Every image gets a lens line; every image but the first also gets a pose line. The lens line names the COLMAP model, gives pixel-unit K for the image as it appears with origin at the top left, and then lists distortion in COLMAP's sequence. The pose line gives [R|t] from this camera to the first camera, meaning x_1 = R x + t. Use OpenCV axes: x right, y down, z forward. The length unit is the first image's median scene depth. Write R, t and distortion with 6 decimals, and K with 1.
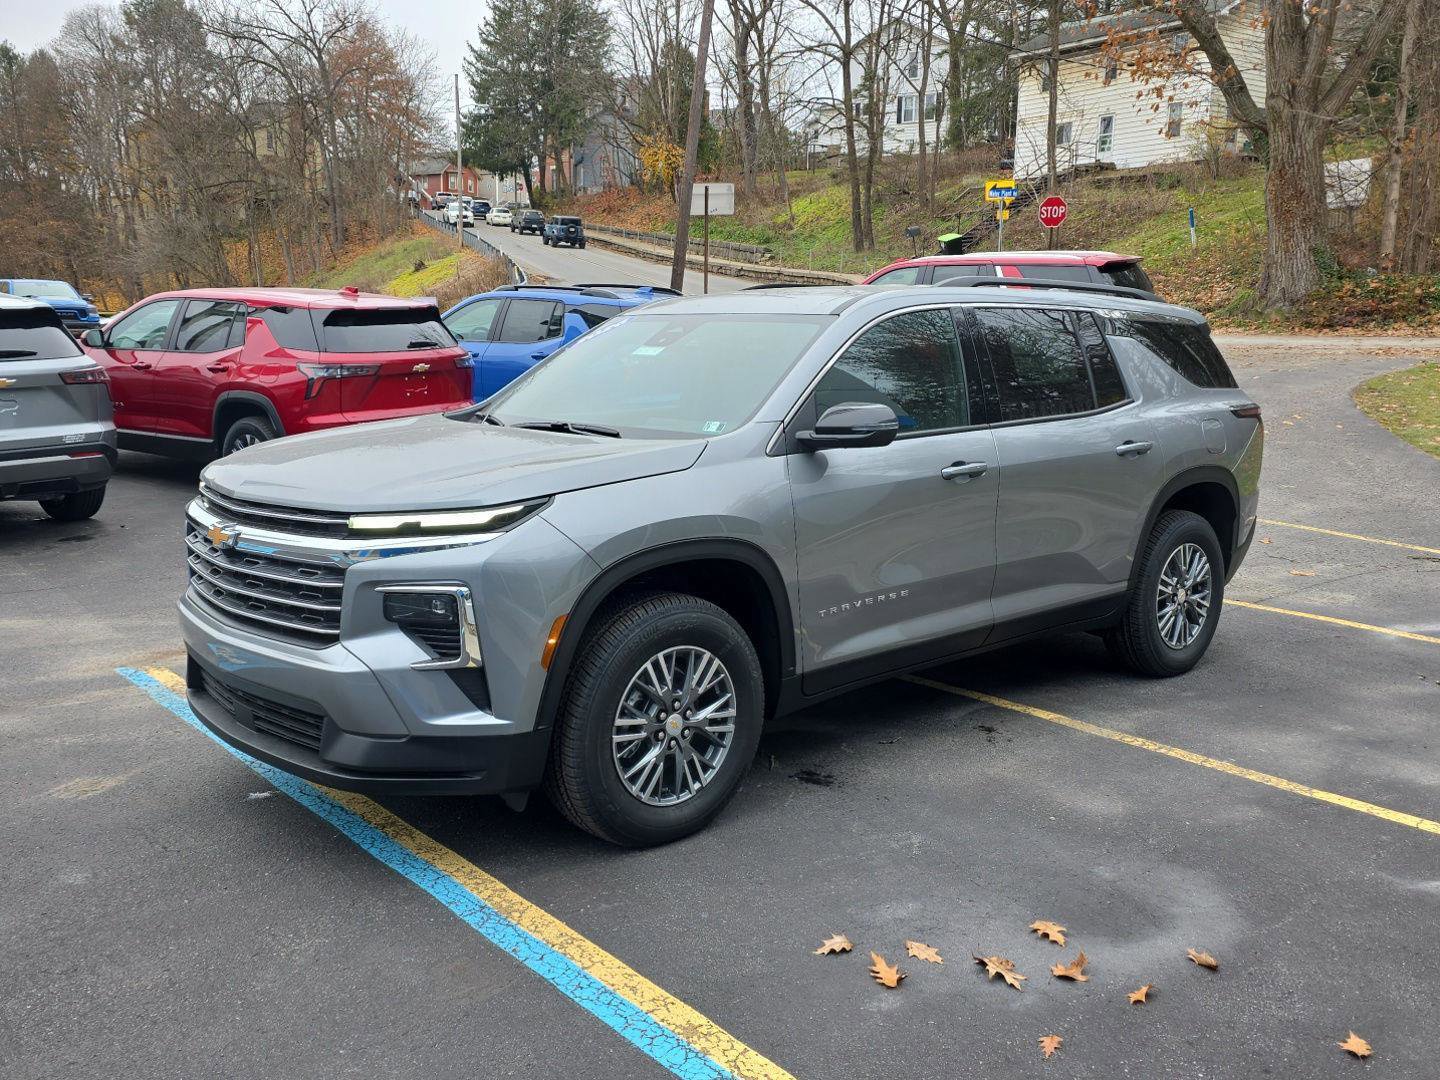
lens RADIAL K [[1278.5, 0, 731.1], [0, 1278.5, 533.0], [0, 0, 1]] dist [0.084360, -0.096975]
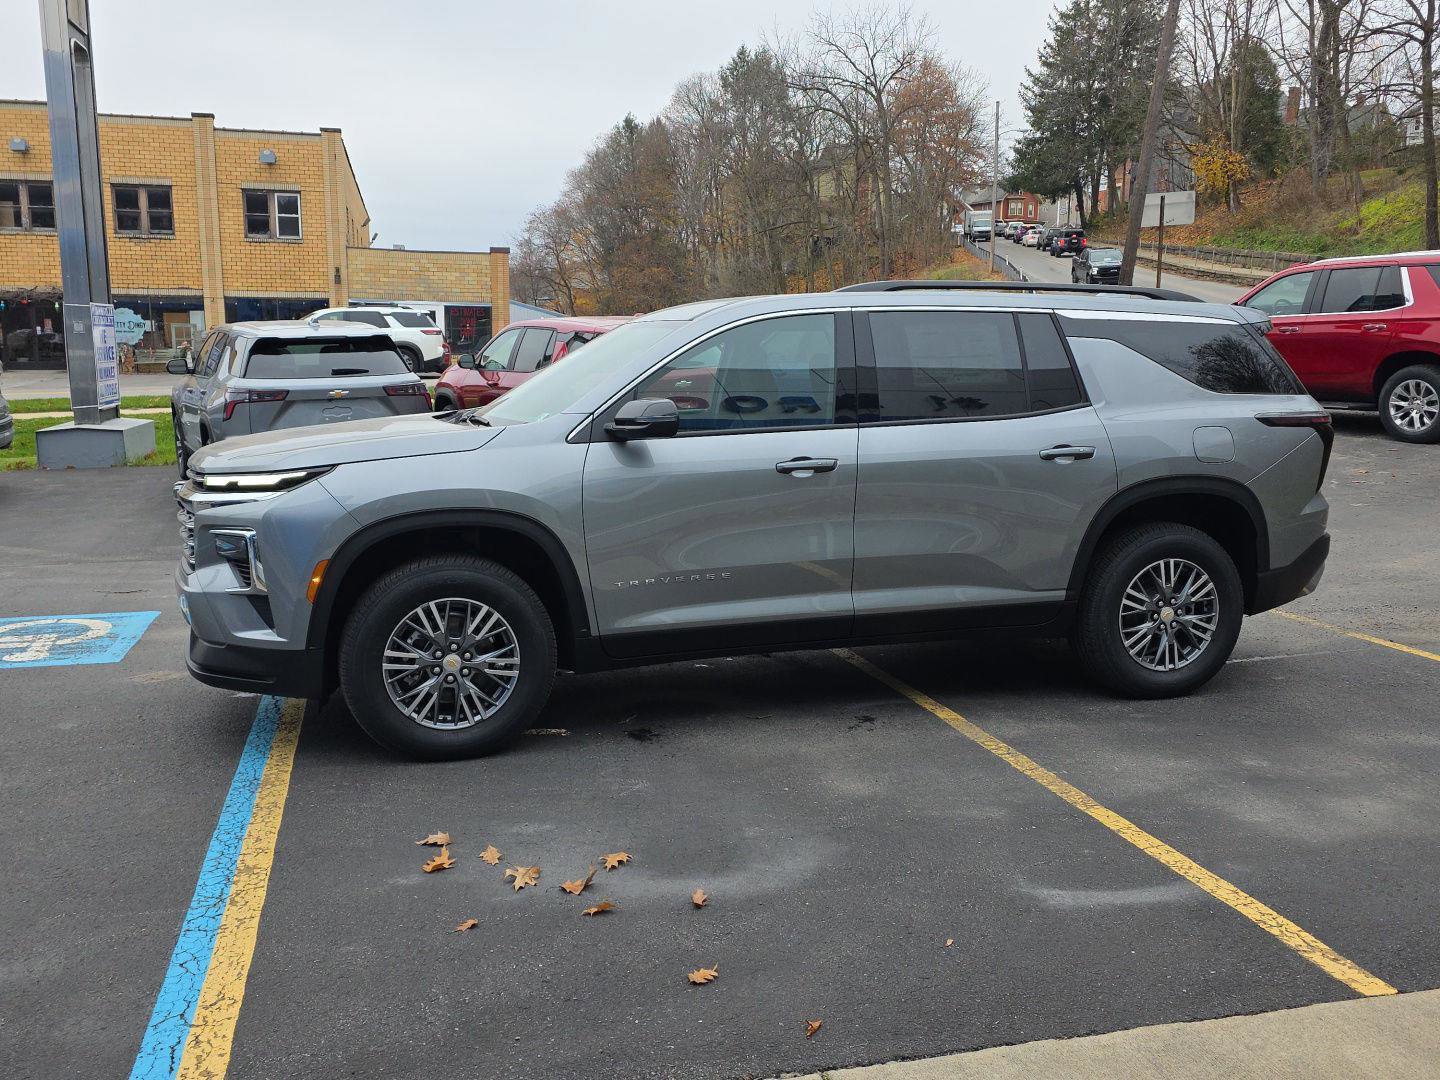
lens RADIAL K [[1278.5, 0, 704.8], [0, 1278.5, 551.3], [0, 0, 1]] dist [0.084360, -0.096975]
pose [[0.900257, 0.053869, -0.432012, 0.550200], [-0.056699, 0.998371, 0.006337, 0.019711], [0.431650, 0.018790, 0.901845, 0.013137]]
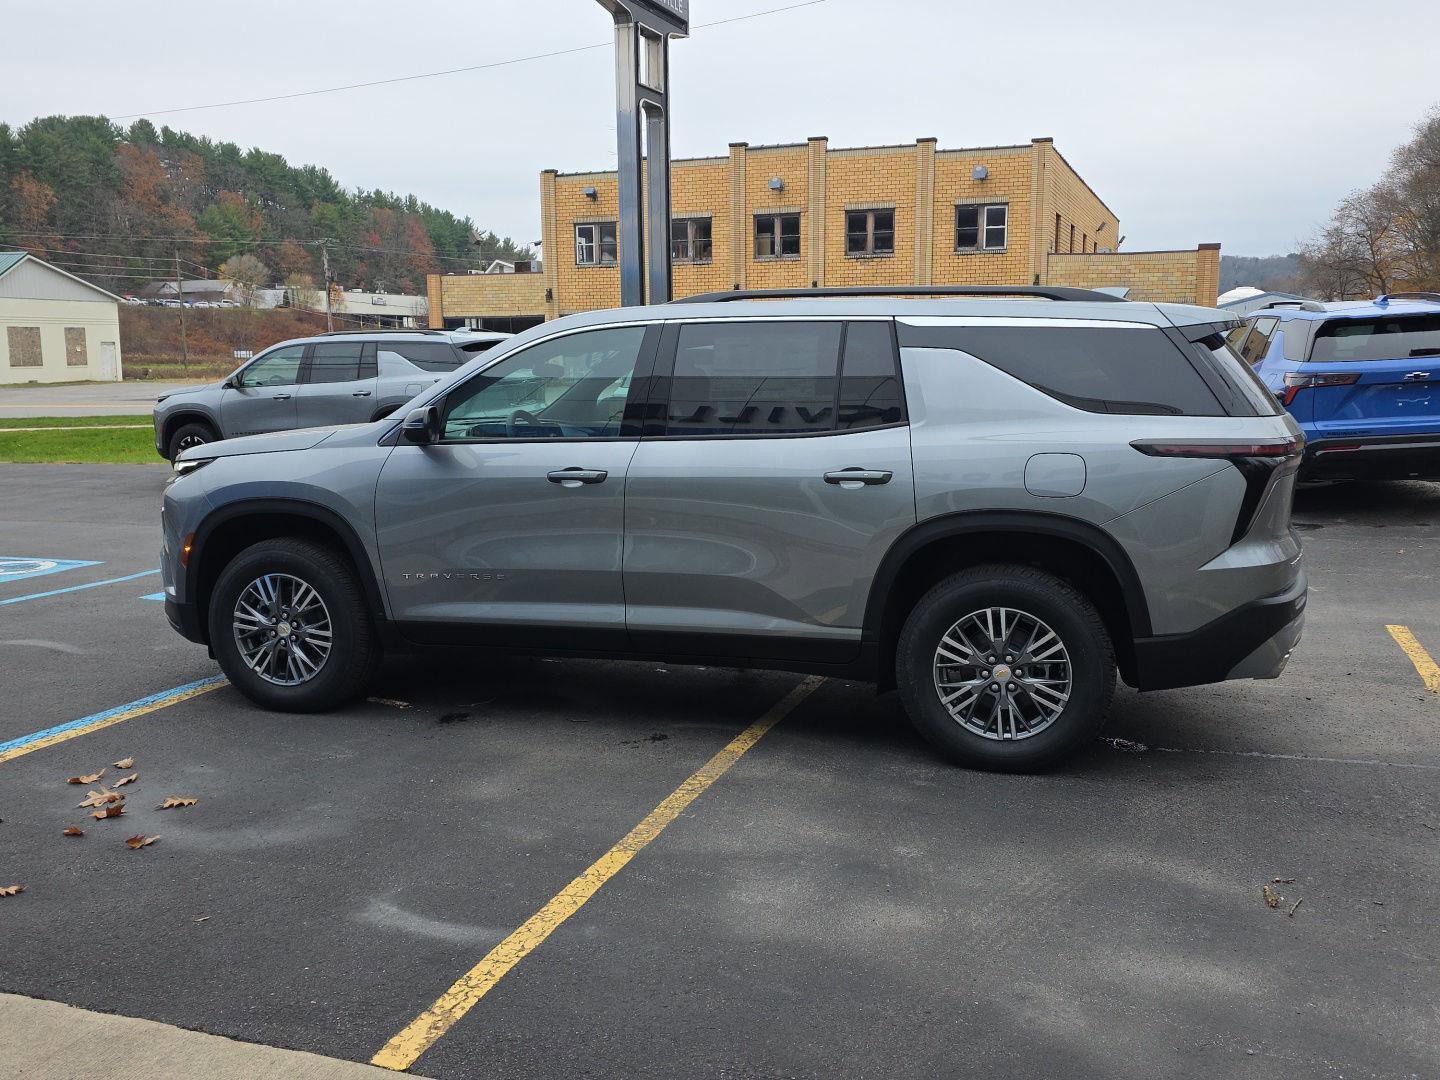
lens RADIAL K [[1278.5, 0, 719.3], [0, 1278.5, 535.7], [0, 0, 1]] dist [0.084360, -0.096975]
pose [[0.505189, 0.100920, -0.857087, 1.136200], [-0.121463, 0.991568, 0.045162, -0.060510], [0.854418, 0.081289, 0.513188, 0.541033]]
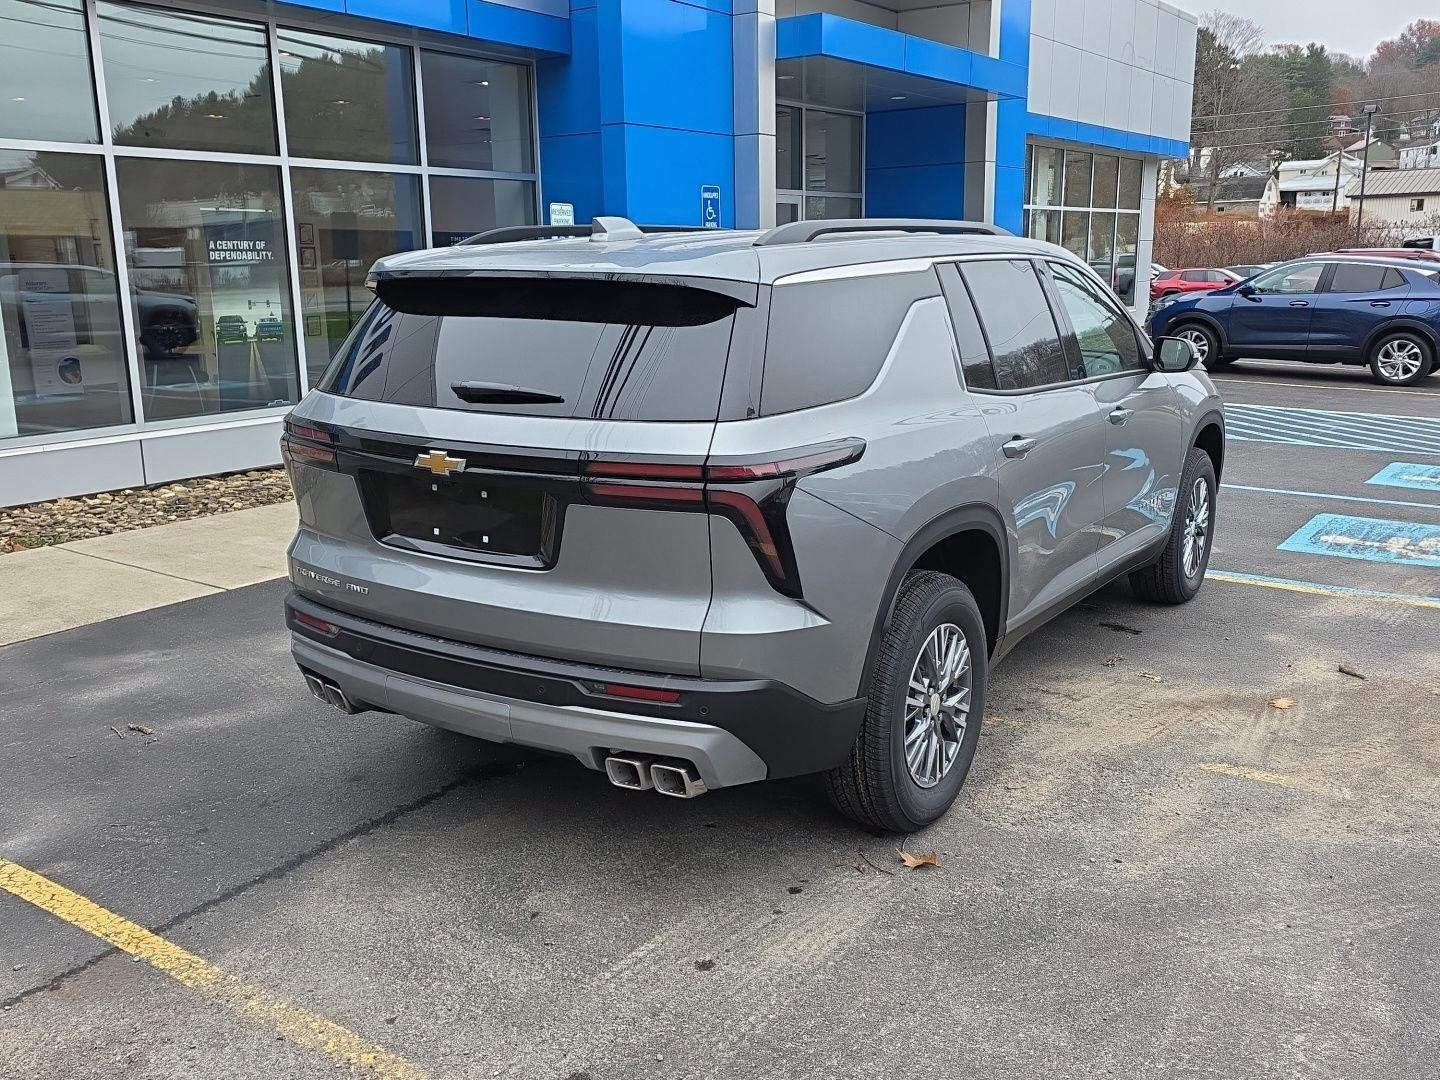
lens RADIAL K [[1278.5, 0, 720.3], [0, 1278.5, 544.8], [0, 0, 1]] dist [0.084360, -0.096975]
pose [[-0.968333, 0.048004, -0.245002, 0.483528], [-0.044795, 0.932008, 0.359658, -0.356010], [0.245609, 0.359243, -0.900344, 2.151360]]
